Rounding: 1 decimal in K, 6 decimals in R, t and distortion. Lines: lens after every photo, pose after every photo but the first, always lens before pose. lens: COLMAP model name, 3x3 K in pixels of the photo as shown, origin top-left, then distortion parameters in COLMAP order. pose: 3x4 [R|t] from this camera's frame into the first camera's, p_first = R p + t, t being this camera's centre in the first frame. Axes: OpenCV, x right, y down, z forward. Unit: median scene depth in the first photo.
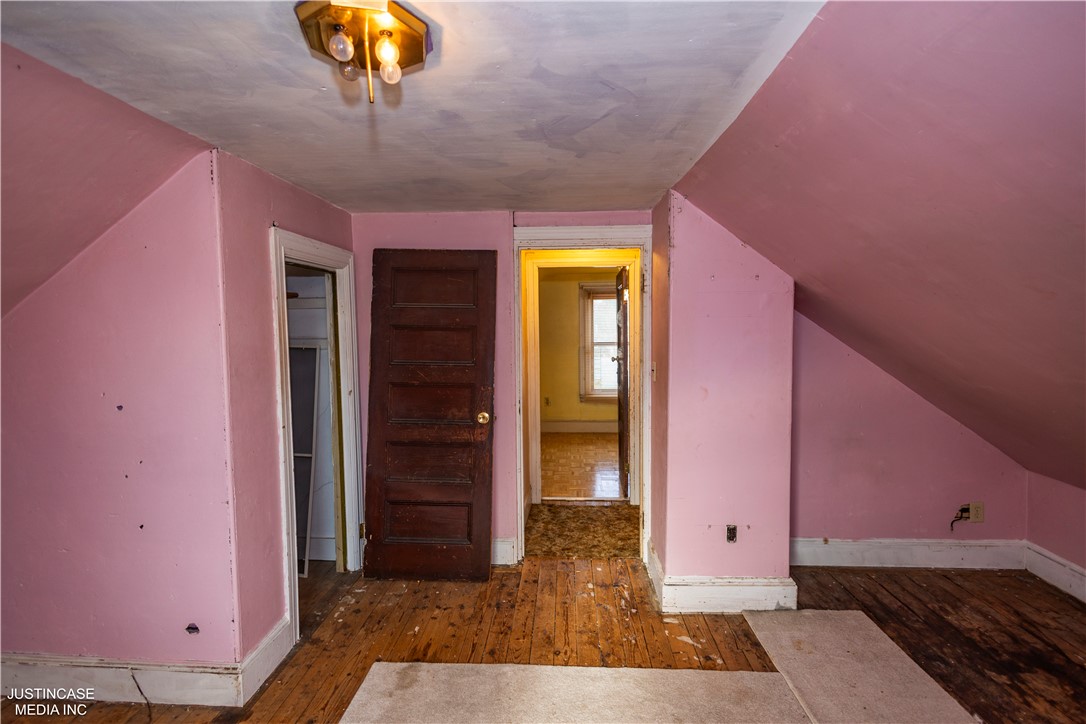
lens RADIAL K [[498.3, 0, 543.0], [0, 498.3, 362.0], [0, 0, 1]] dist [0.003329, -0.000707]
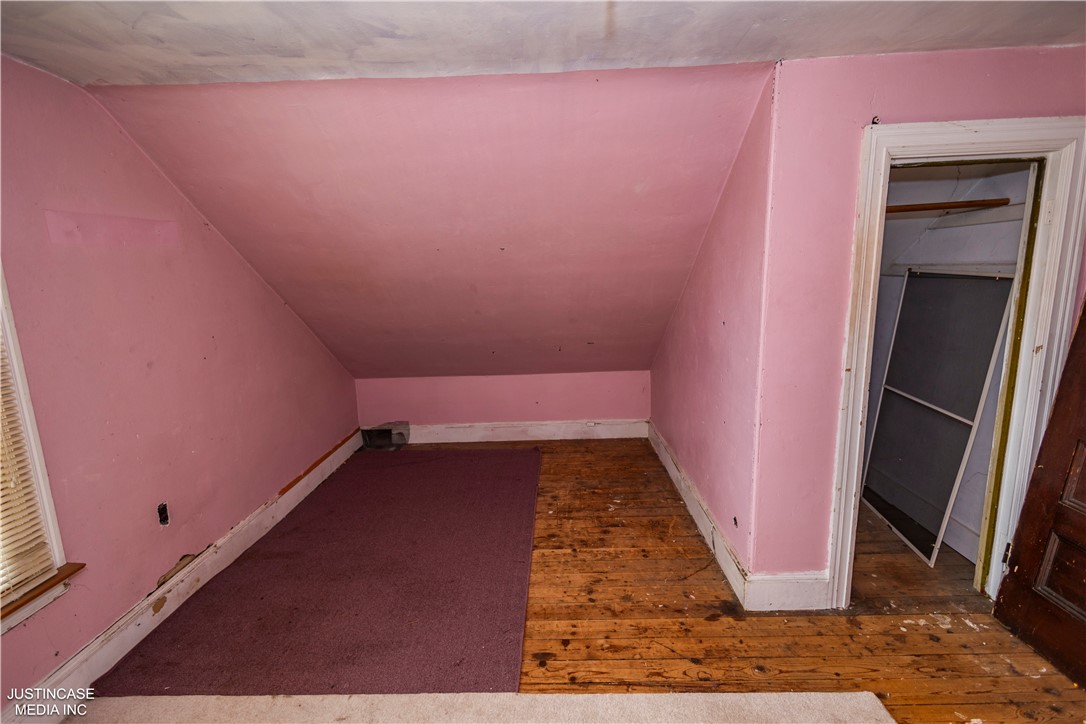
lens RADIAL K [[498.3, 0, 543.0], [0, 498.3, 362.0], [0, 0, 1]] dist [0.003329, -0.000707]
pose [[0.033855, 0.190404, -0.981122, 0.294744], [-0.040304, 0.981146, 0.189018, -0.023611], [0.998614, 0.033144, 0.040891, 0.426502]]
